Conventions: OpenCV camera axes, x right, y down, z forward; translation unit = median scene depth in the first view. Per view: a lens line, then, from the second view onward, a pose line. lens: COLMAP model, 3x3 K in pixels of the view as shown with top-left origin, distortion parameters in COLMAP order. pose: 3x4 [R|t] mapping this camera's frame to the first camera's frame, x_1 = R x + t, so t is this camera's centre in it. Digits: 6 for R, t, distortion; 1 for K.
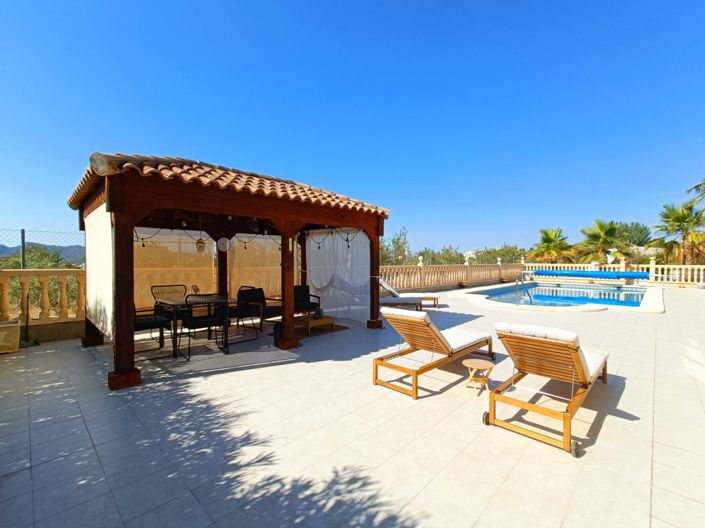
lens RADIAL K [[321.0, 0, 353.5], [0, 321.0, 264.5], [0, 0, 1]] dist [0.002042, 0.000030]
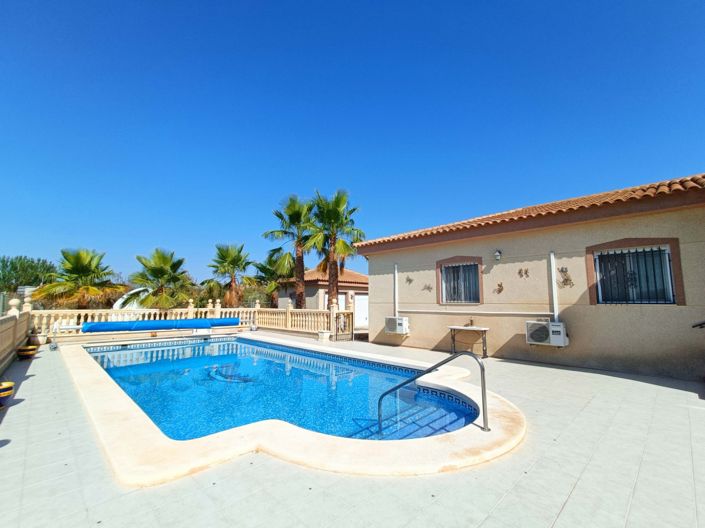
lens RADIAL K [[321.0, 0, 354.4], [0, 321.0, 264.9], [0, 0, 1]] dist [0.002042, 0.000030]
pose [[0.023021, 0.113628, 0.993257, 0.041415], [0.011419, 0.993425, -0.113912, -0.011665], [-0.999670, 0.013965, 0.021572, 0.533182]]
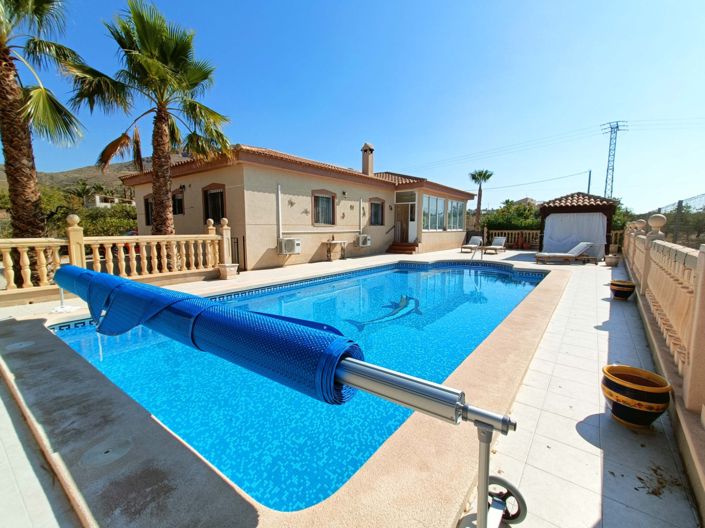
lens RADIAL K [[321.0, 0, 353.8], [0, 321.0, 265.0], [0, 0, 1]] dist [0.002042, 0.000030]
pose [[-0.993348, 0.016918, -0.113902, 0.486721], [0.002513, 0.992097, 0.125445, -0.008954], [0.115124, 0.124324, -0.985540, 0.989953]]
